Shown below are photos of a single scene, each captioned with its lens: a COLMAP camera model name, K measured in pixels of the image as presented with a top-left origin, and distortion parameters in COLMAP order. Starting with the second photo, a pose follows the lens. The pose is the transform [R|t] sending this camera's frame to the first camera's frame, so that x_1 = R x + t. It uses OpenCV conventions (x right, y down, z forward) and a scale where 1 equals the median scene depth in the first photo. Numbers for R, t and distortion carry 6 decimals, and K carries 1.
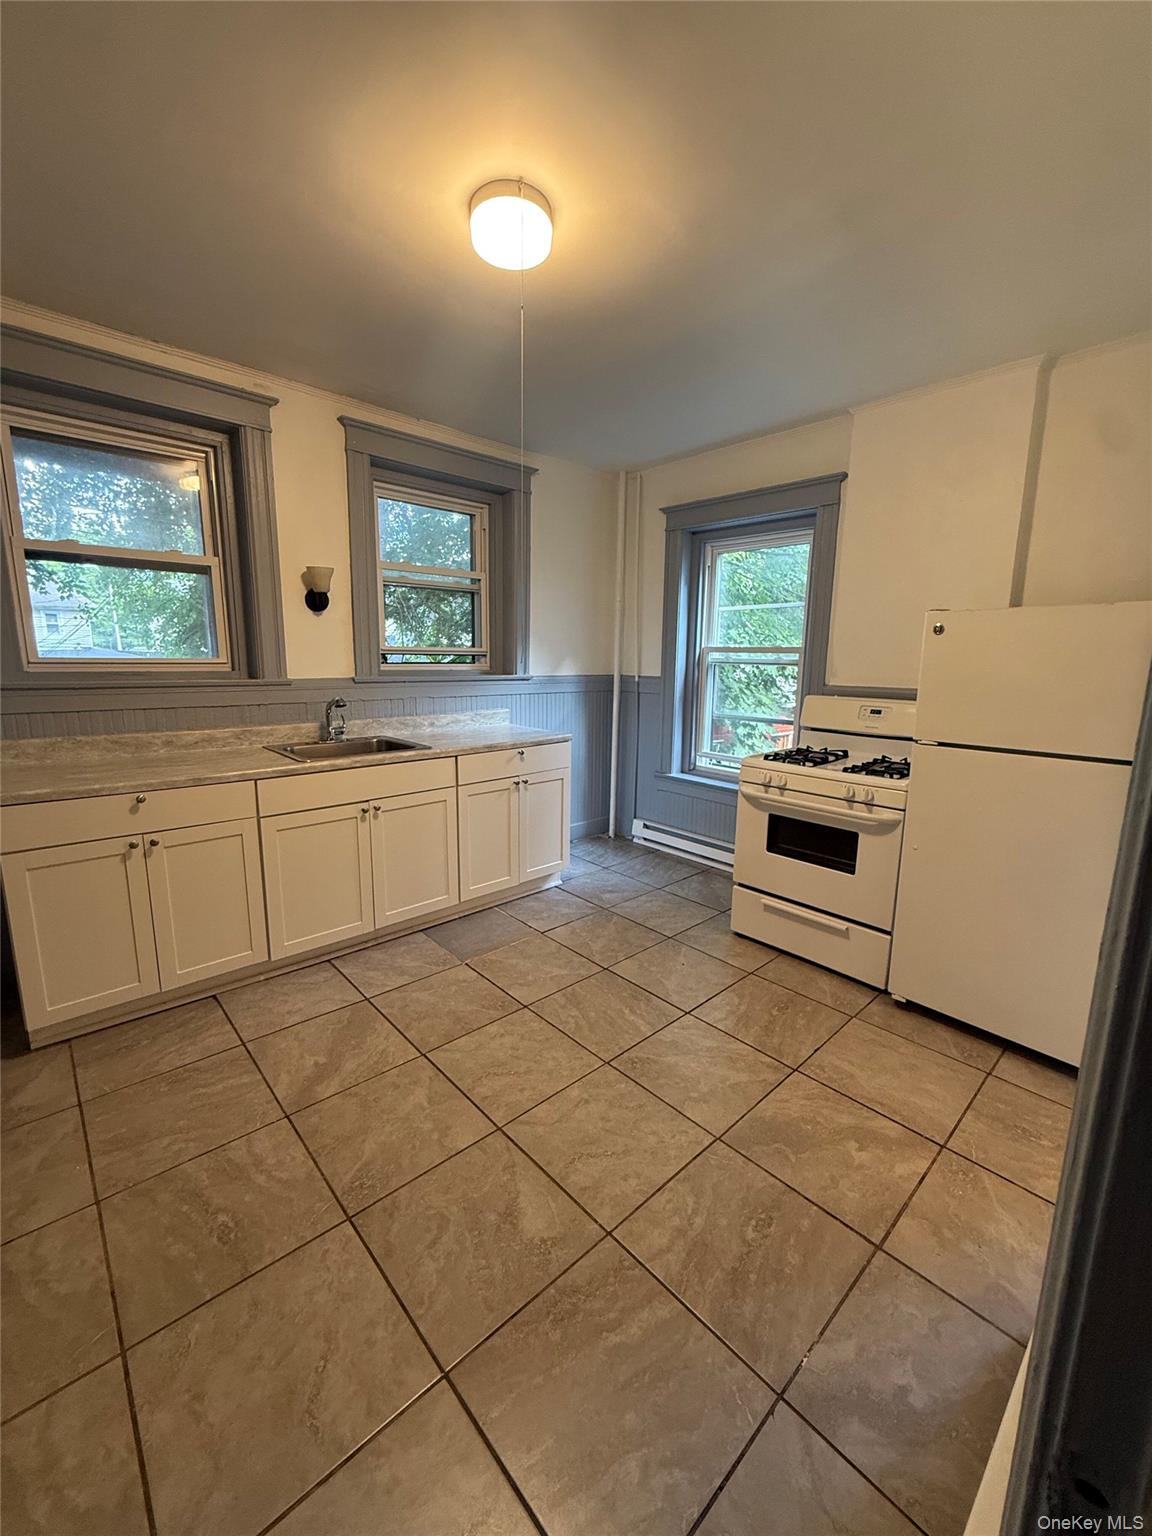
lens RADIAL K [[608.9, 0, 583.2], [0, 608.9, 764.0], [0, 0, 1]] dist [0.066655, -0.000016]
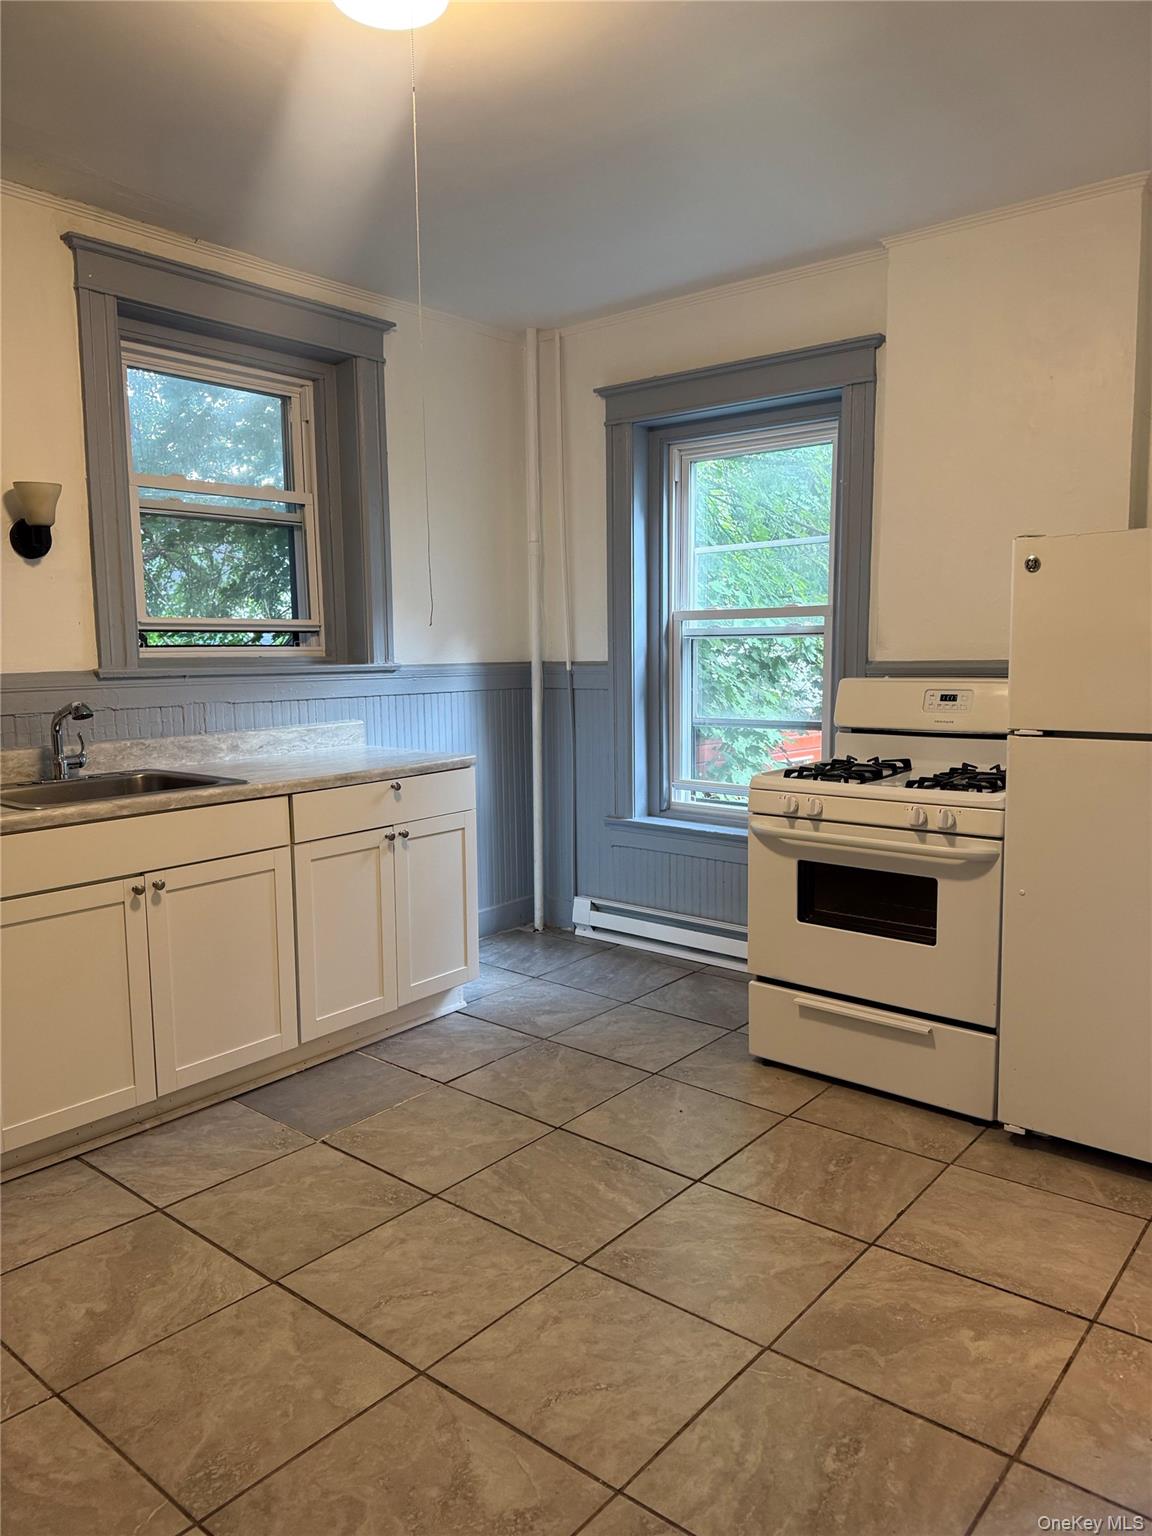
lens RADIAL K [[1057.7, 0, 579.1], [0, 1057.7, 775.8], [0, 0, 1]] dist [0.167453, -0.086798]
pose [[0.992272, -0.043366, 0.116259, -0.053390], [0.048920, 0.997772, -0.045355, 0.034361], [-0.114033, 0.050692, 0.992183, -0.086224]]
